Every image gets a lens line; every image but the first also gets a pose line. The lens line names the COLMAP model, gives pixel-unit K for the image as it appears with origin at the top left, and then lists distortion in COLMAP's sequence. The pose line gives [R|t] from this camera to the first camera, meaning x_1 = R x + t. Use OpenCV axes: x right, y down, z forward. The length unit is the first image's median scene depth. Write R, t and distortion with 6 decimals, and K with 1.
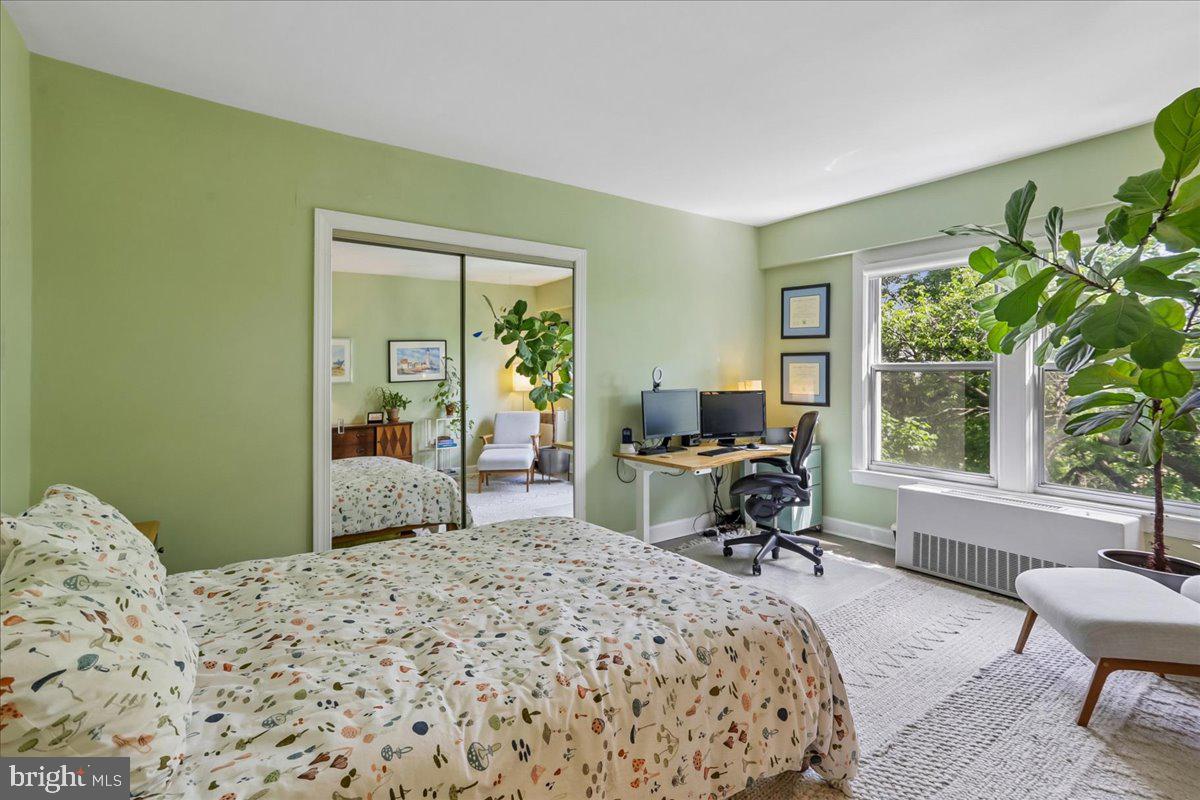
lens RADIAL K [[582.6, 0, 605.3], [0, 582.6, 379.9], [0, 0, 1]] dist [-0.020436, 0.054378]
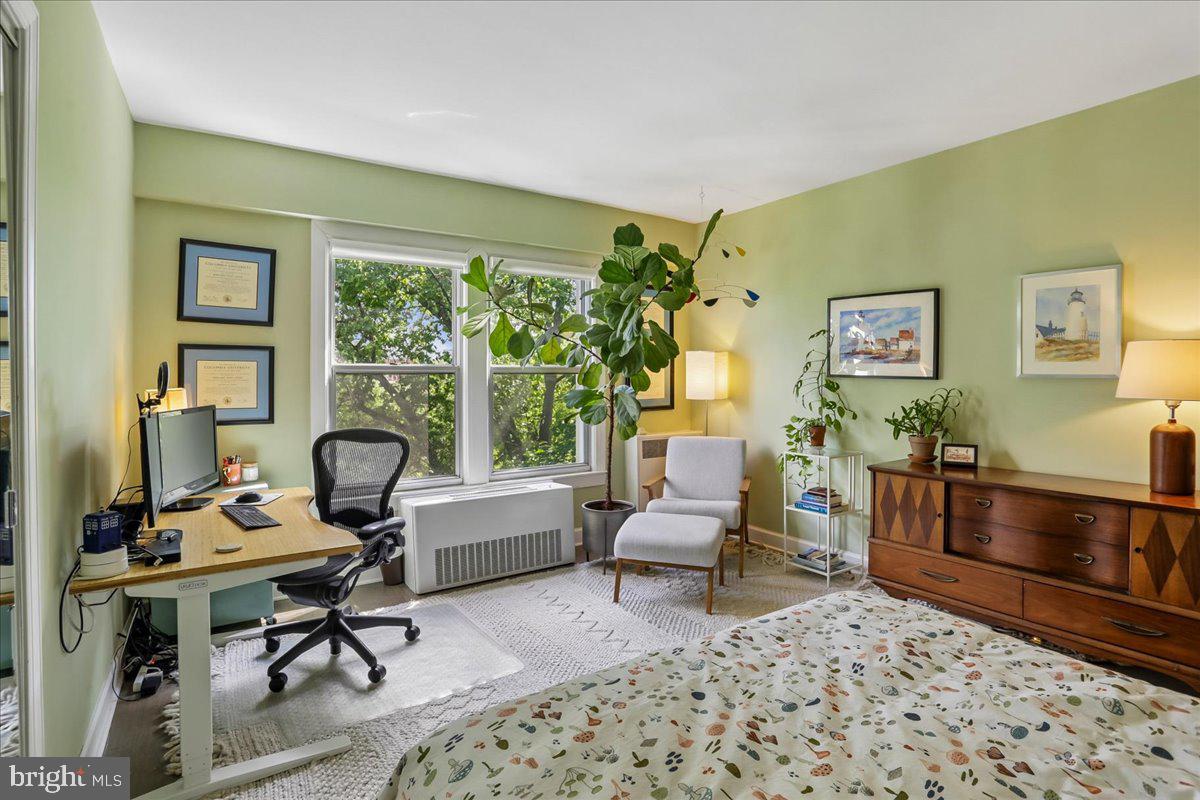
lens RADIAL K [[592.3, 0, 610.3], [0, 592.3, 374.8], [0, 0, 1]] dist [-0.080234, 0.057458]
pose [[0.032397, -0.002729, 0.999471, -0.381653], [0.011274, 0.999934, 0.002365, -0.012892], [-0.999412, 0.011191, 0.032425, 0.698244]]
